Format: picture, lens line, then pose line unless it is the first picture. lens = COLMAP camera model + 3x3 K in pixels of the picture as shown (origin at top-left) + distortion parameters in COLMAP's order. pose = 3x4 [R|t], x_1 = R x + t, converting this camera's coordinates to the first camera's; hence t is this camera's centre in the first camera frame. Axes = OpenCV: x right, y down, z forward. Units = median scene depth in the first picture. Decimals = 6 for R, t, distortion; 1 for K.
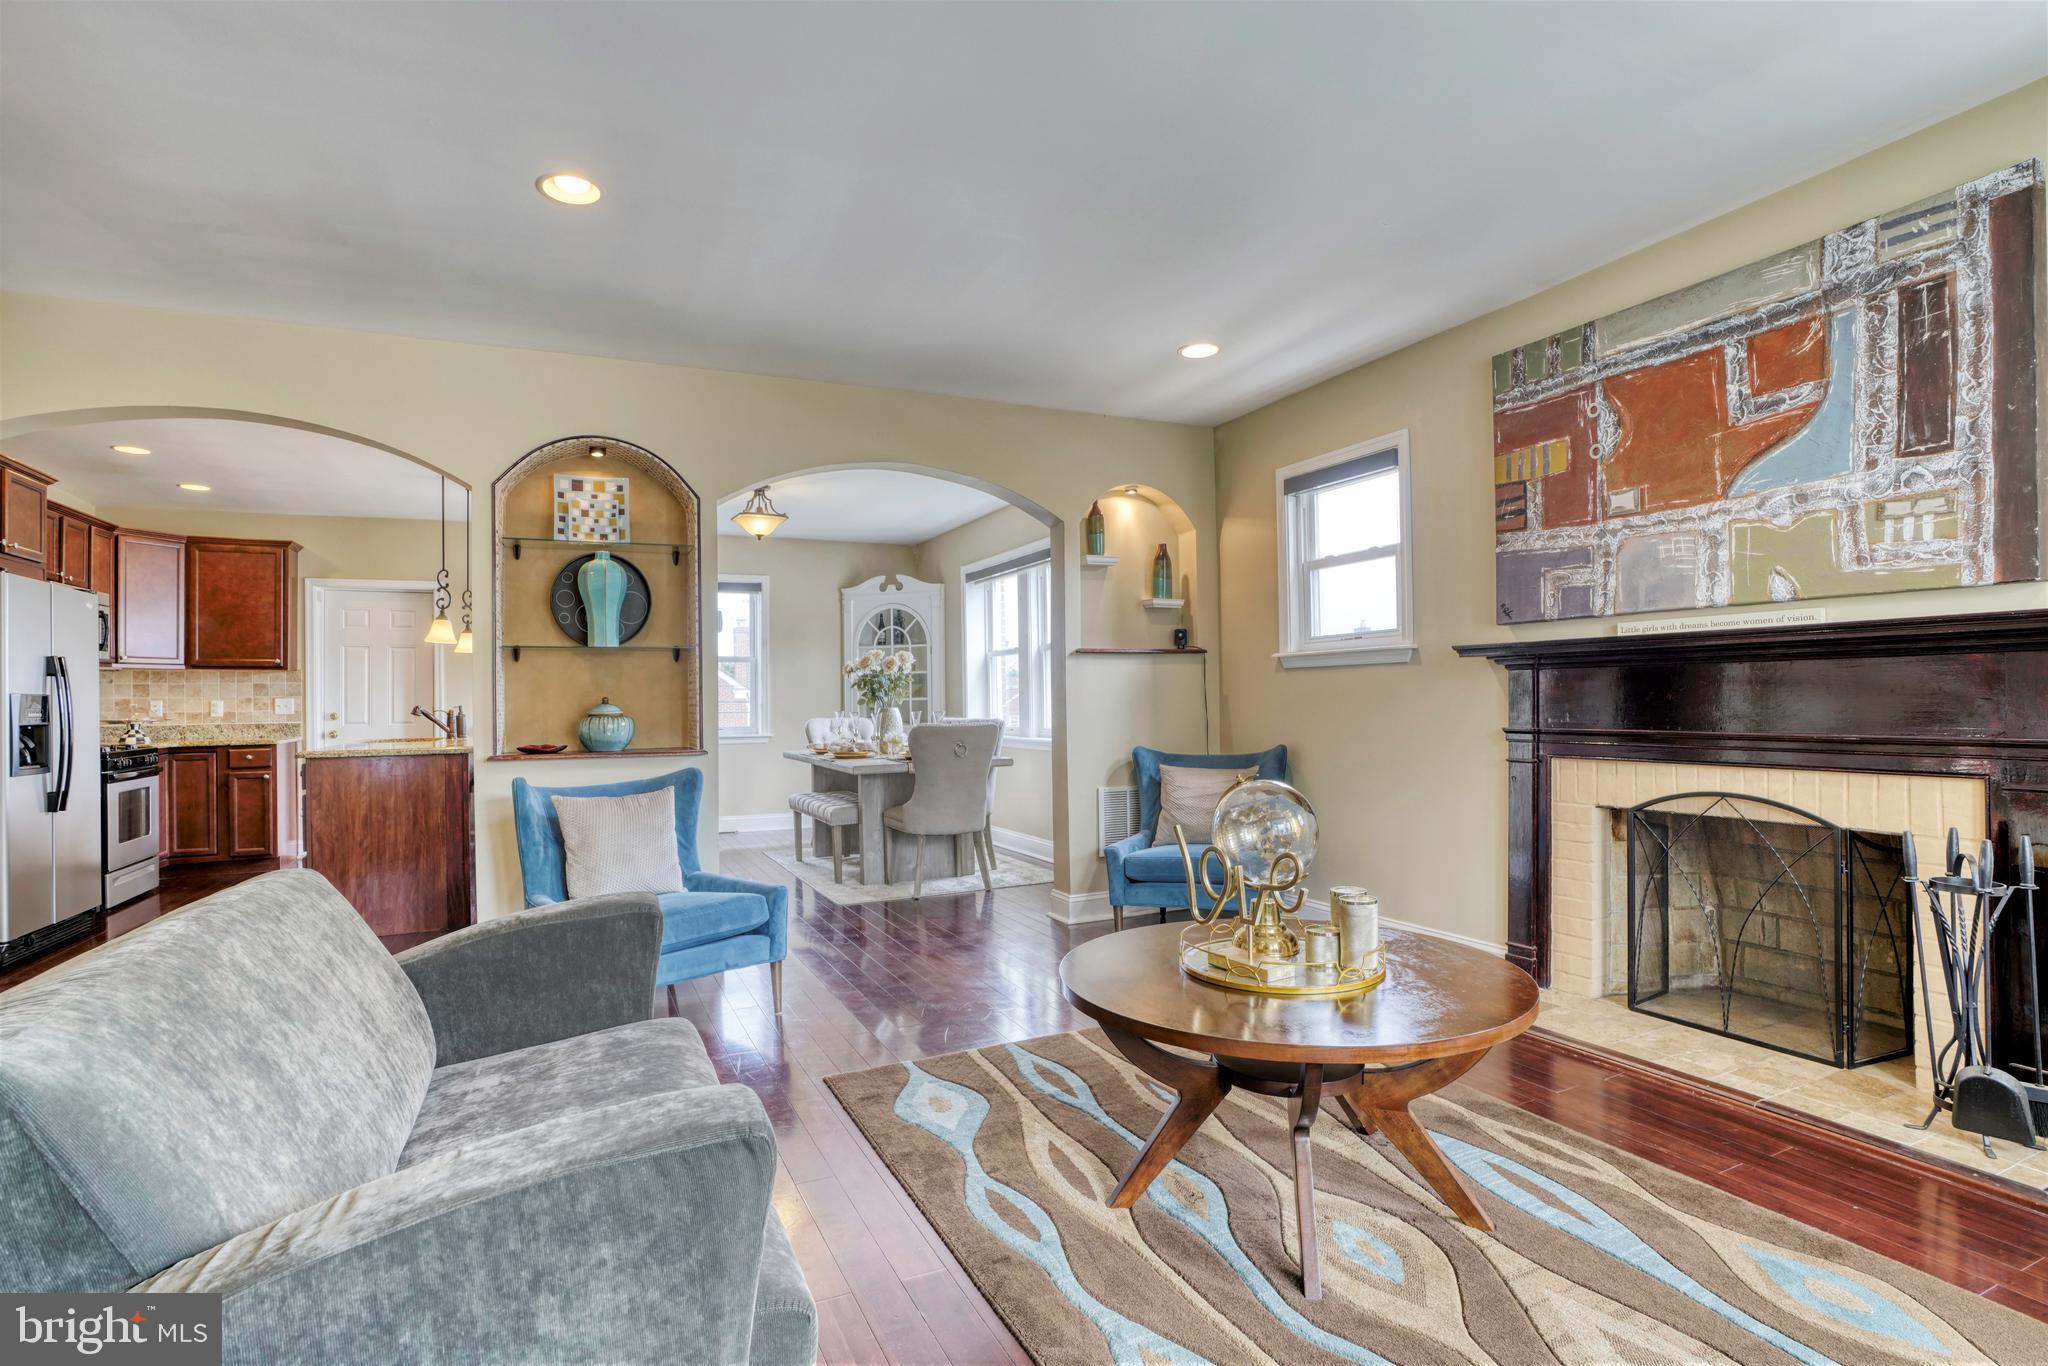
lens RADIAL K [[1006.2, 0, 1018.1], [0, 1006.2, 690.8], [0, 0, 1]] dist [-0.068885, 0.031571]
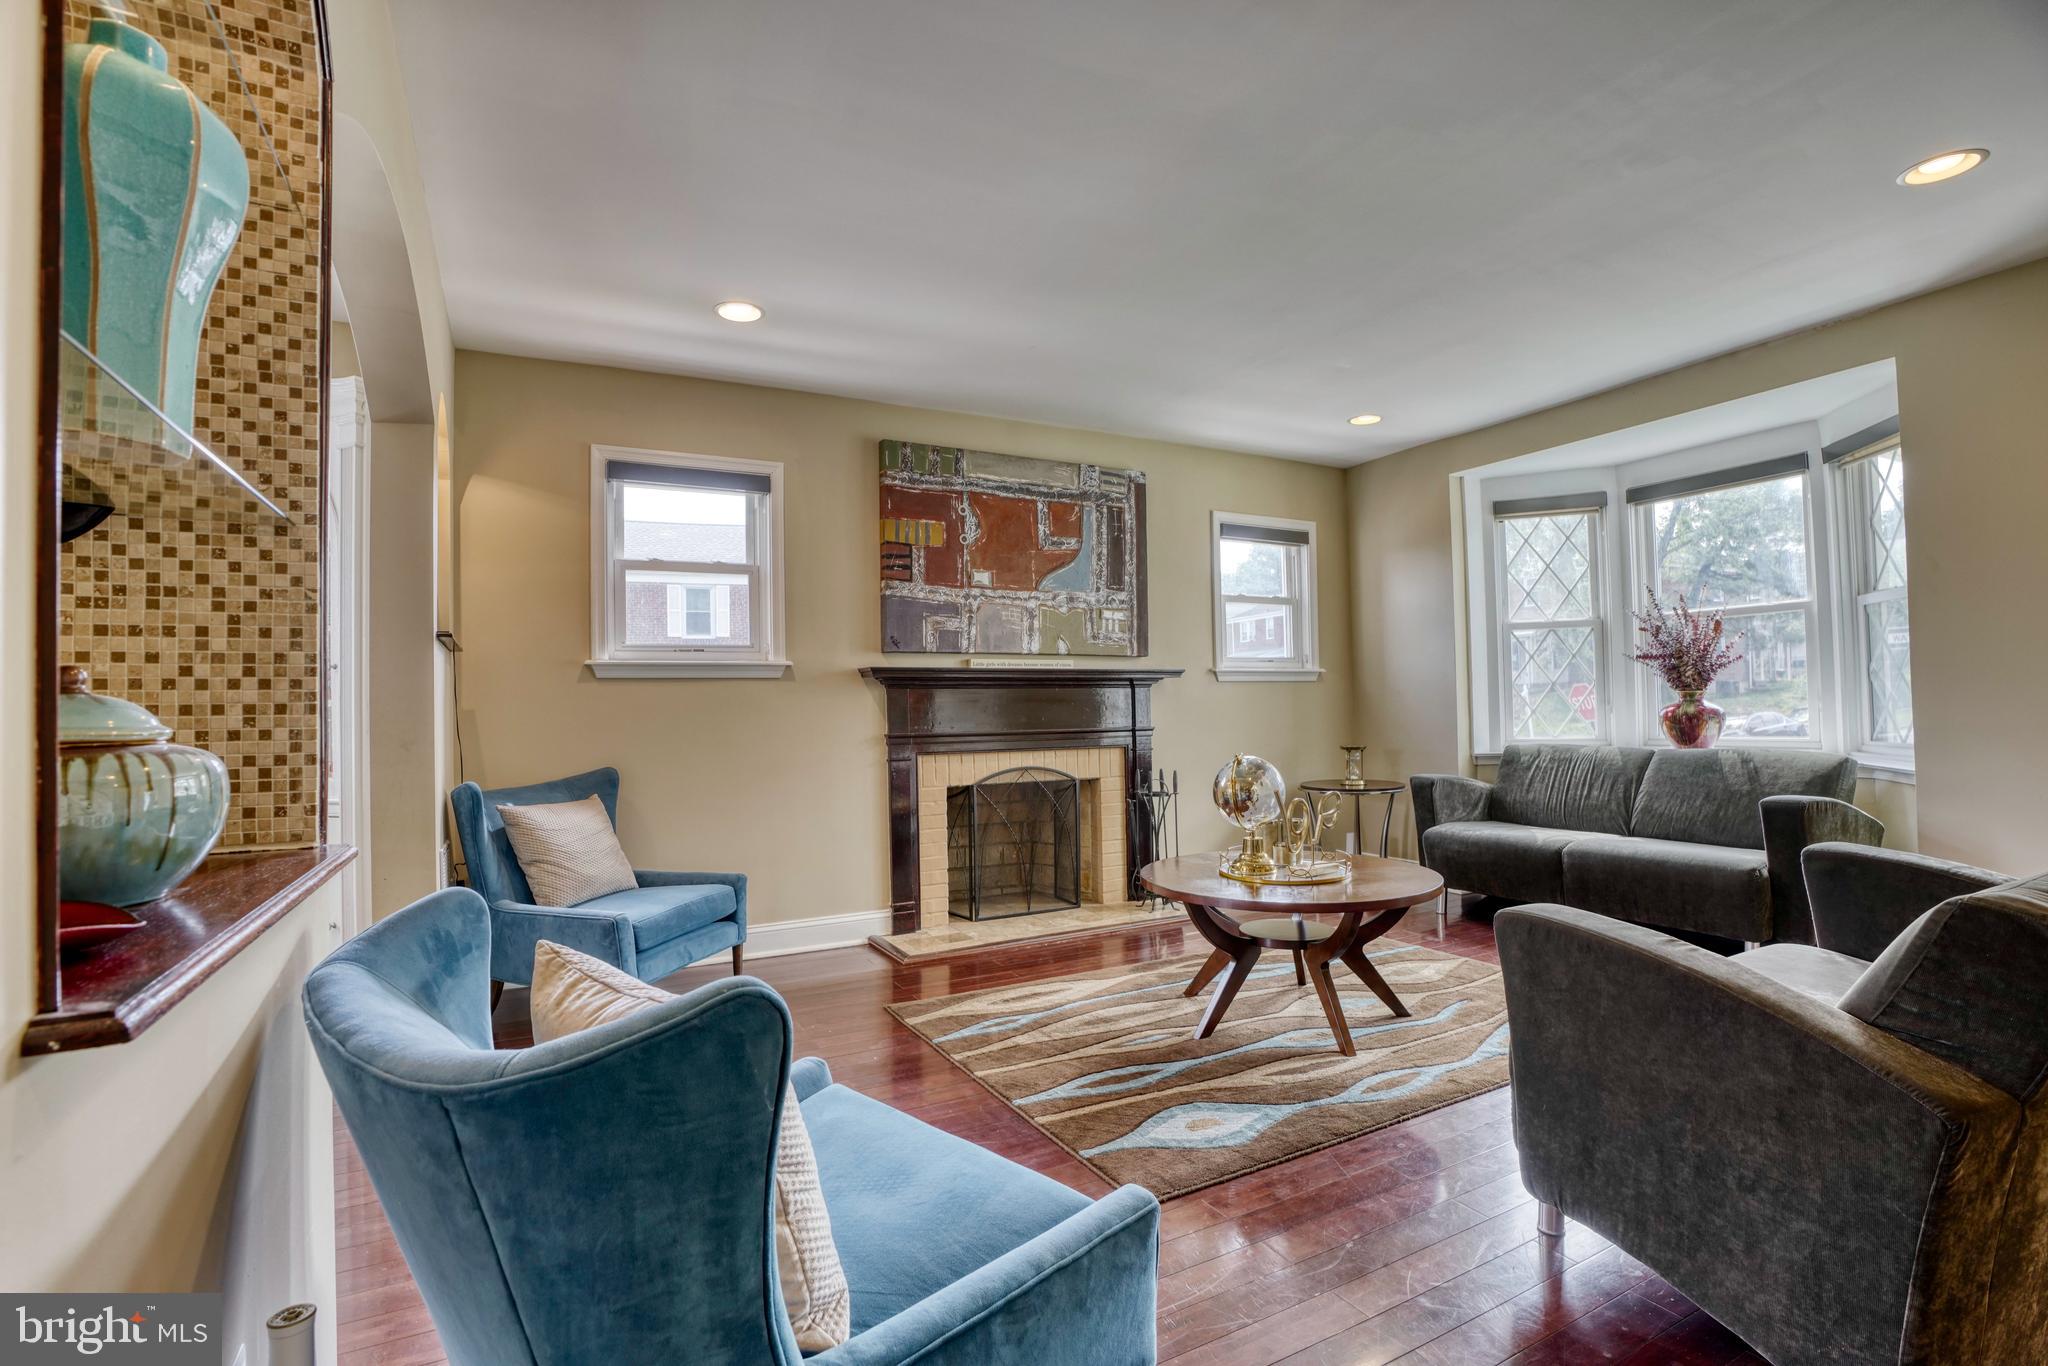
lens RADIAL K [[942.6, 0, 1005.7], [0, 942.6, 692.2], [0, 0, 1]] dist [-0.073326, 0.029206]
pose [[-0.052404, 0.031088, 0.998142, -0.650654], [0.007801, 0.999498, -0.030721, 0.020099], [-0.998595, 0.006177, -0.052620, 0.835309]]
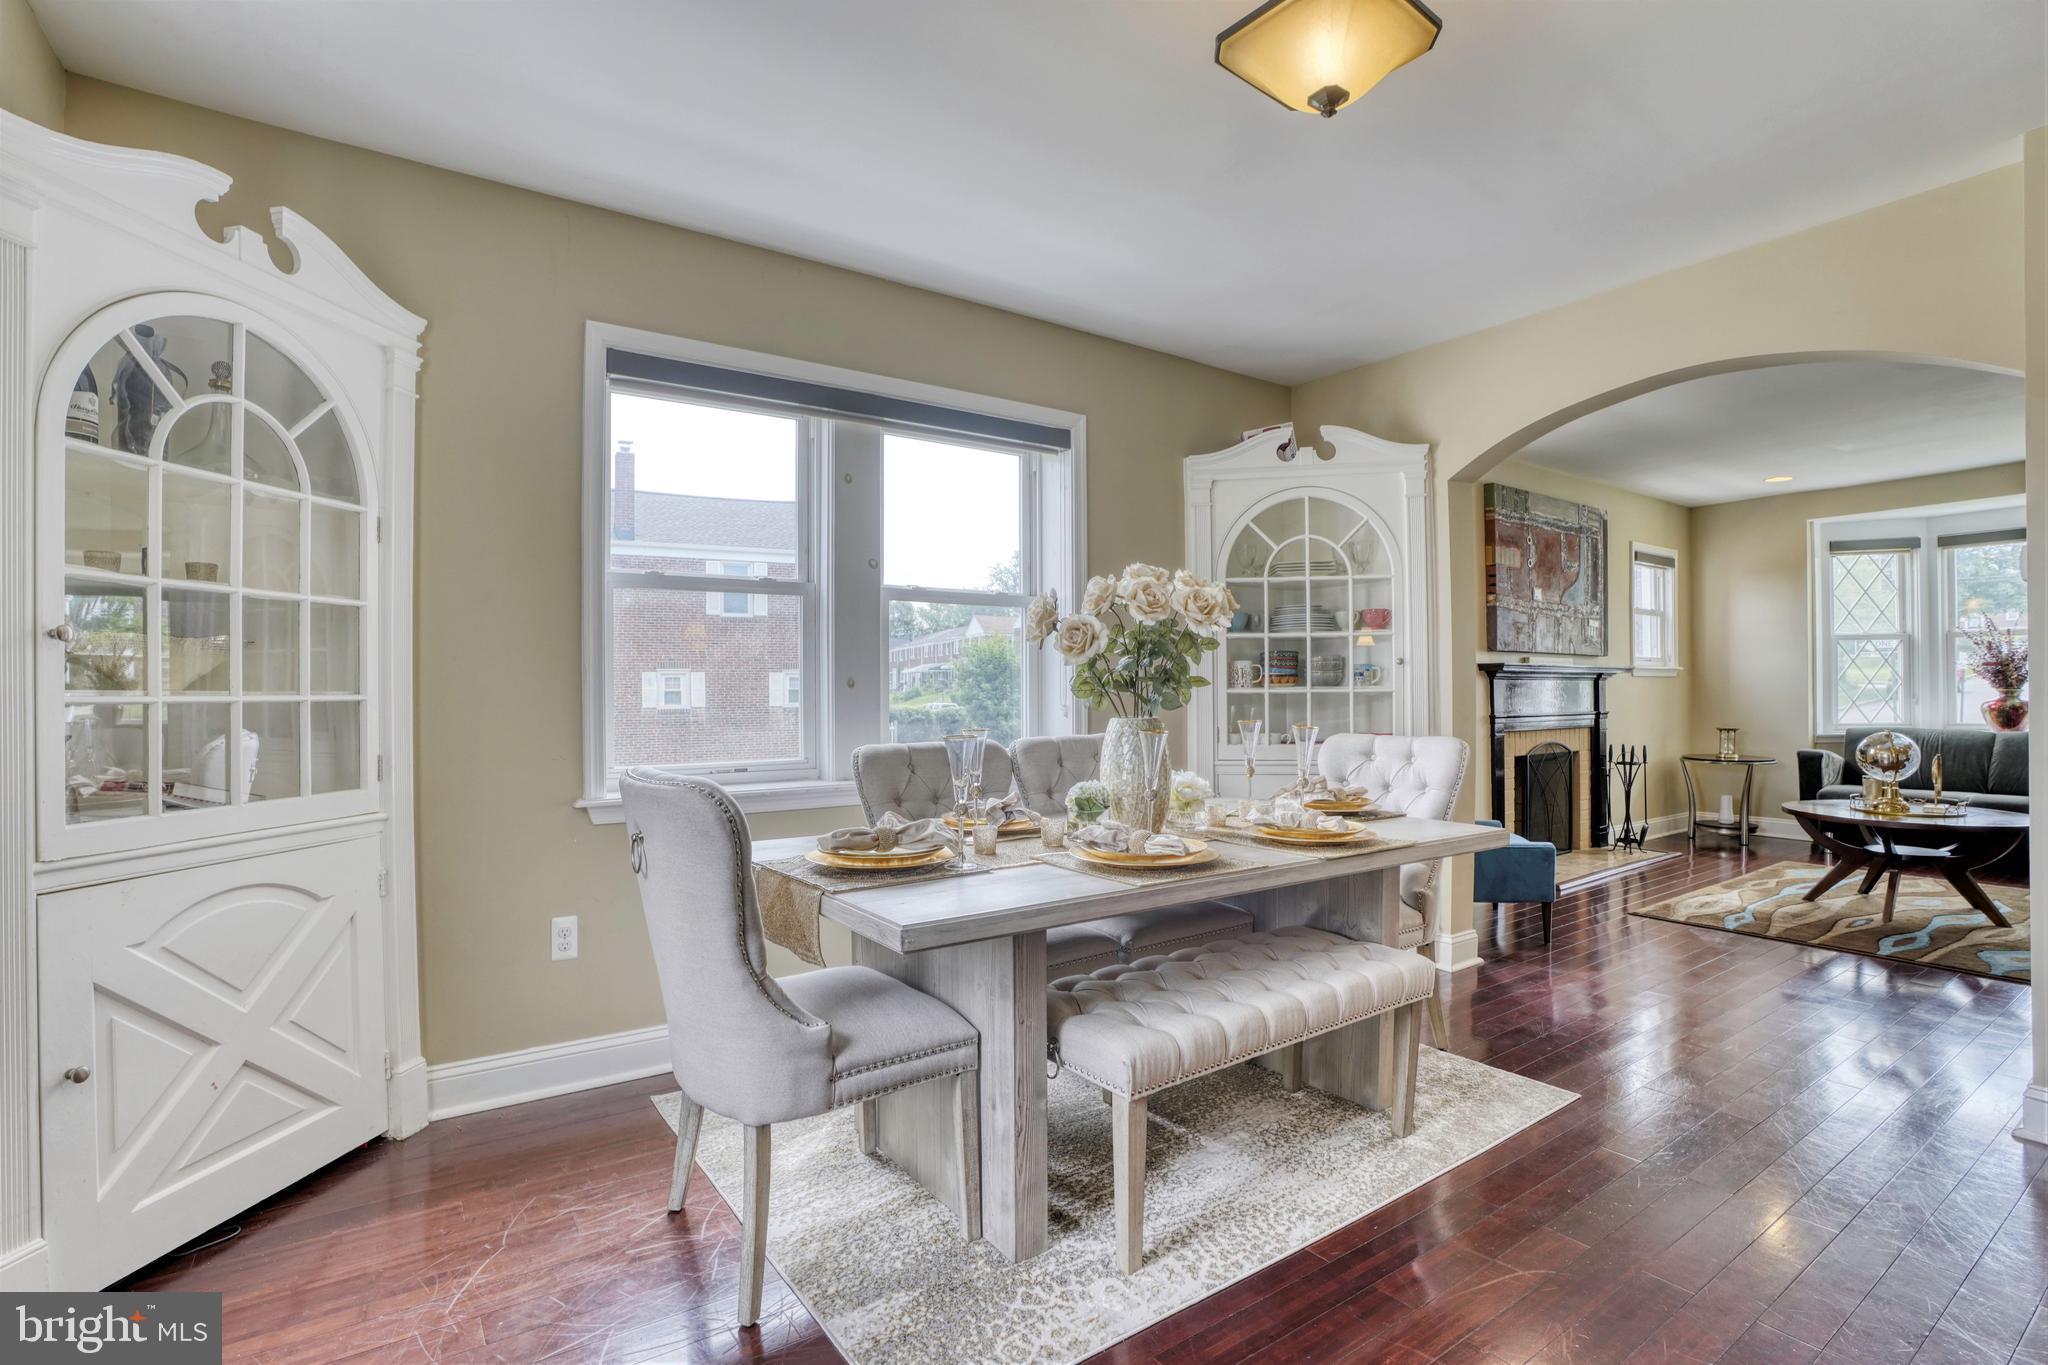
lens RADIAL K [[983.4, 0, 1024.0], [0, 983.4, 682.5], [0, 0, 1]] dist [-0.060007, 0.019580]
pose [[-0.179690, 0.020620, 0.983507, -0.842923], [-0.003753, 0.999759, -0.021647, 0.019171], [-0.983716, -0.007581, -0.179569, 1.861869]]
